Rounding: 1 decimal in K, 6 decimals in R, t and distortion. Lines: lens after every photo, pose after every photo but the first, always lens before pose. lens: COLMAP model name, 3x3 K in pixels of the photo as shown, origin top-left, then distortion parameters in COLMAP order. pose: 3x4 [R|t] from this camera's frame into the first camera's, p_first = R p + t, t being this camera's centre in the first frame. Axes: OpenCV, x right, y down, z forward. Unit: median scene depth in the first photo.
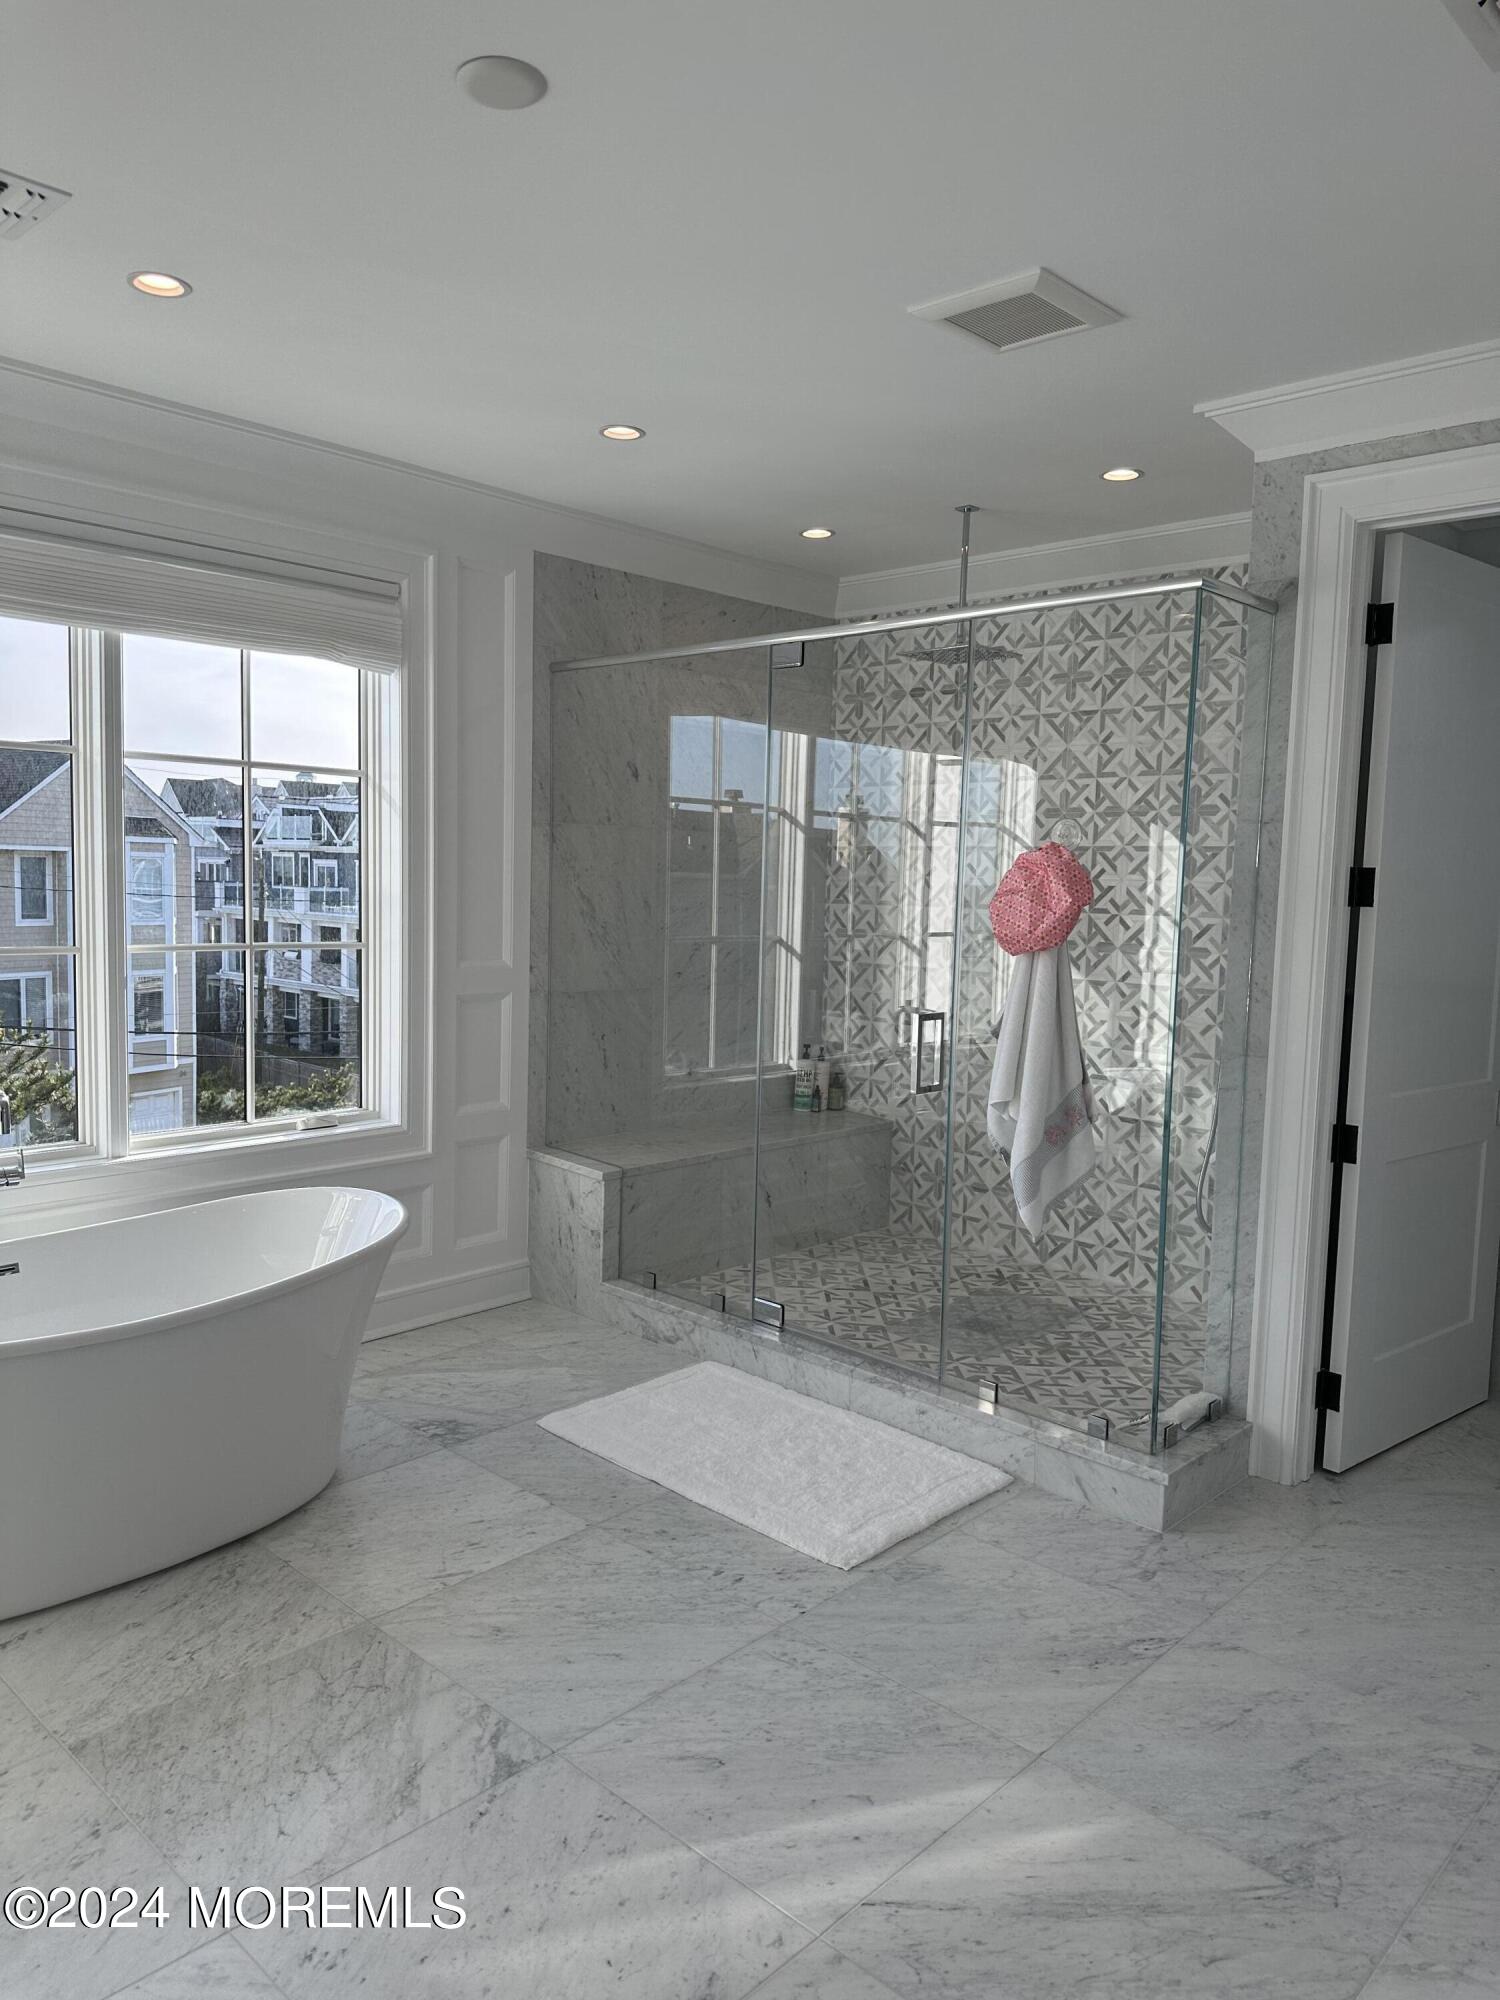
lens RADIAL K [[1419.1, 0, 755.0], [0, 1419.1, 999.7], [0, 0, 1]] dist [0.029657, -0.041408]
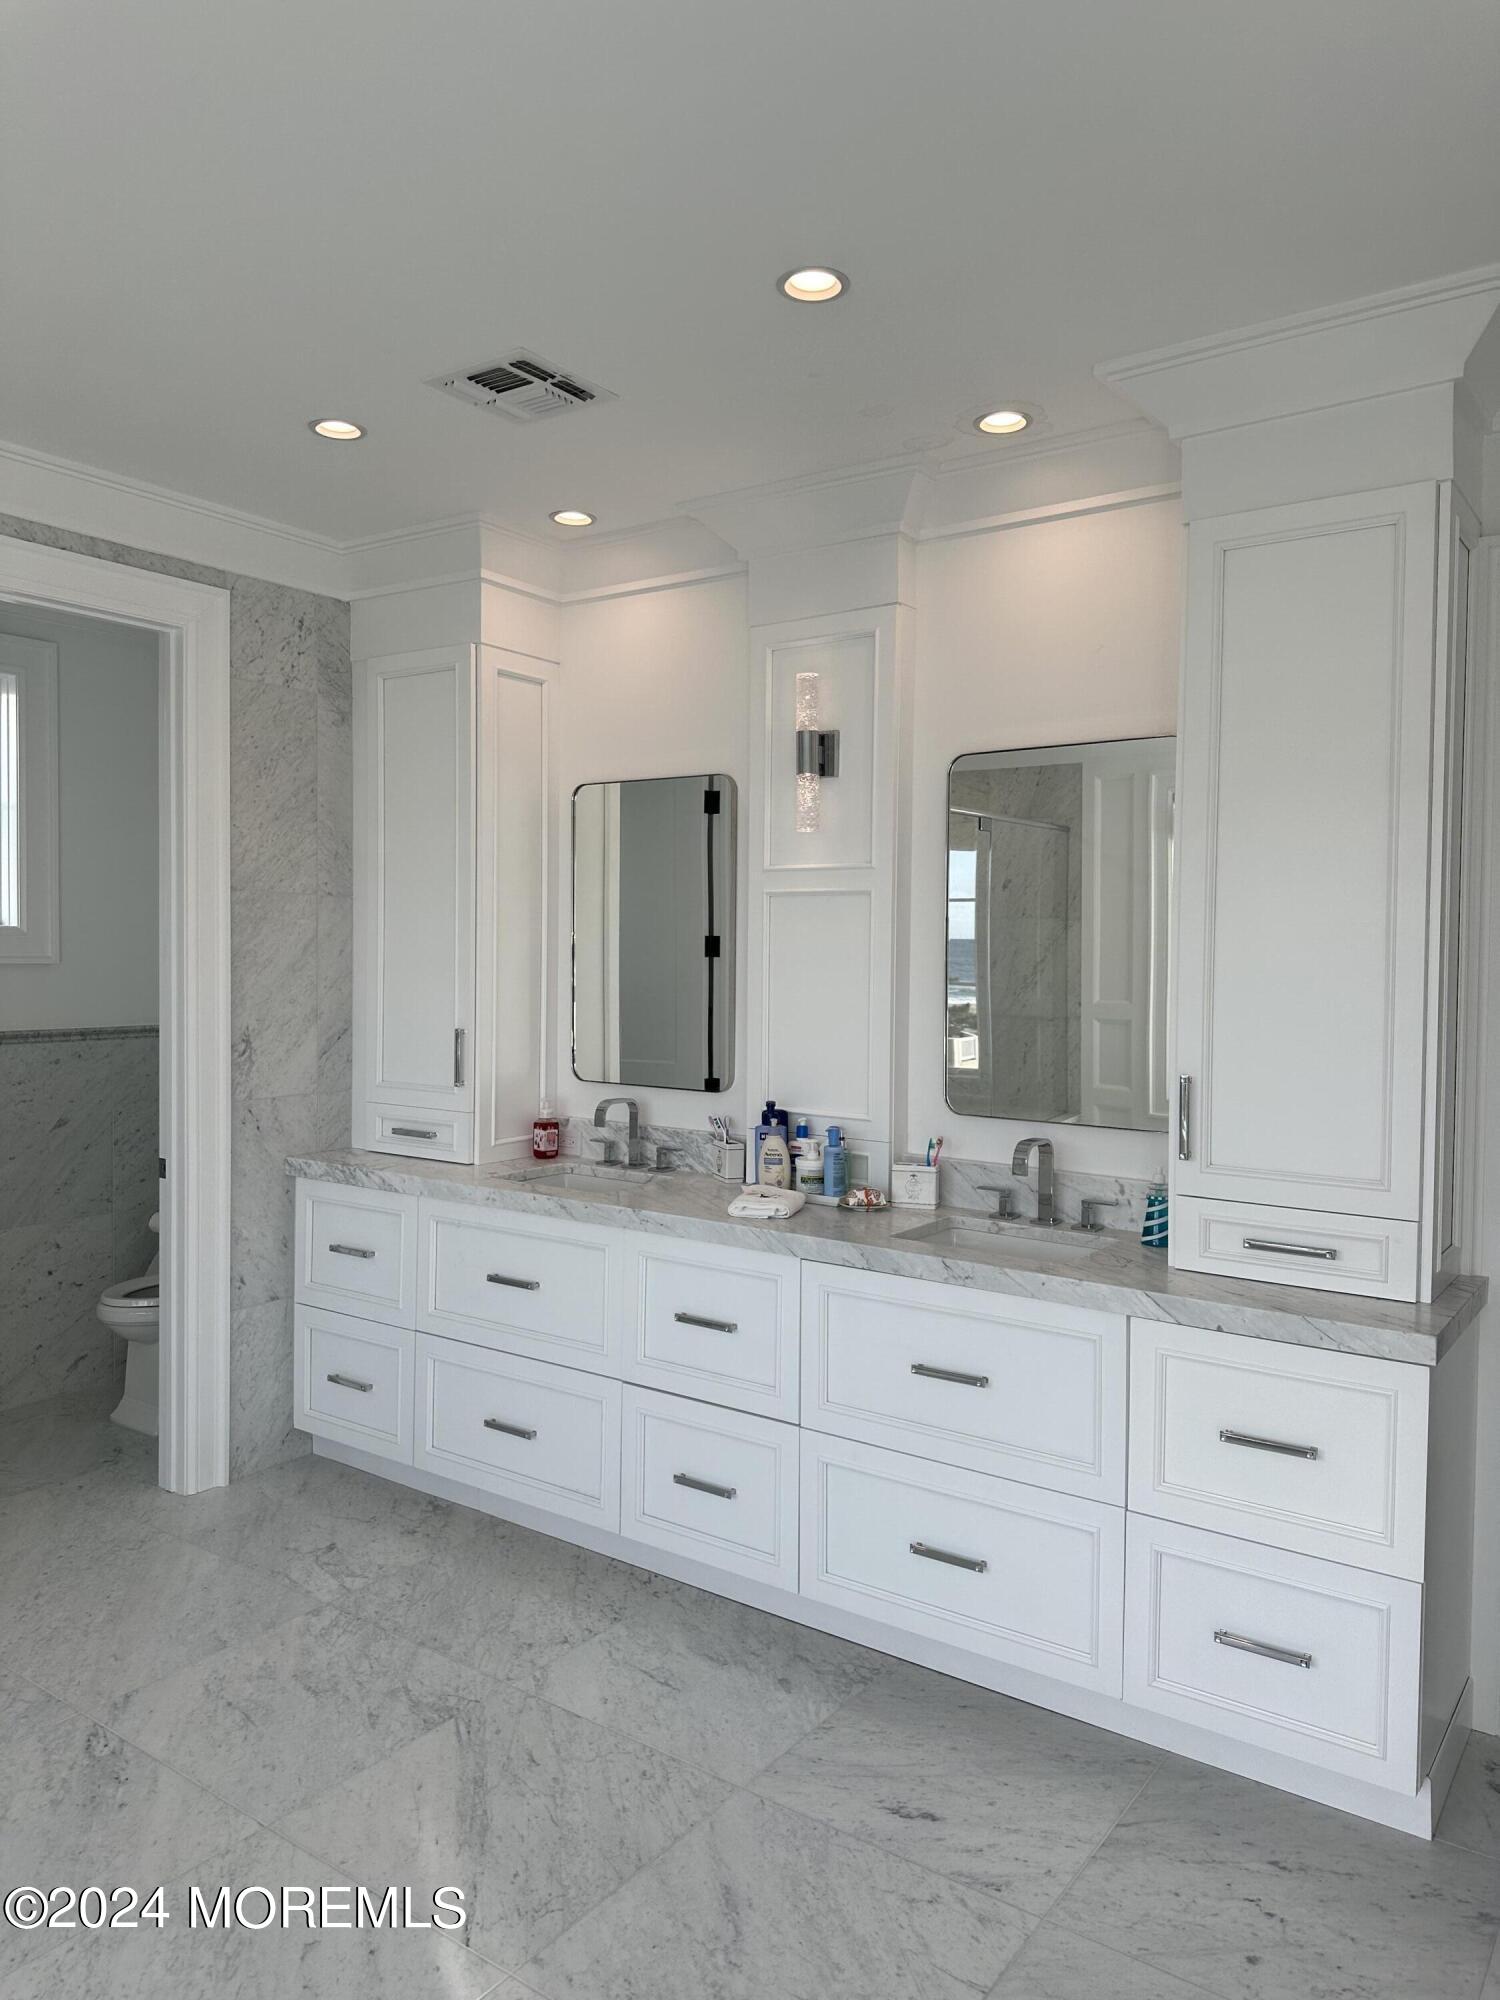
lens RADIAL K [[1417.8, 0, 750.0], [0, 1417.8, 1000.0], [0, 0, 1]] dist [0.083078, -0.099497]
pose [[-0.134183, -0.057525, 0.989286, -0.883079], [0.083883, 0.994071, 0.069181, -0.080610], [-0.987400, 0.092267, -0.128562, 0.835333]]
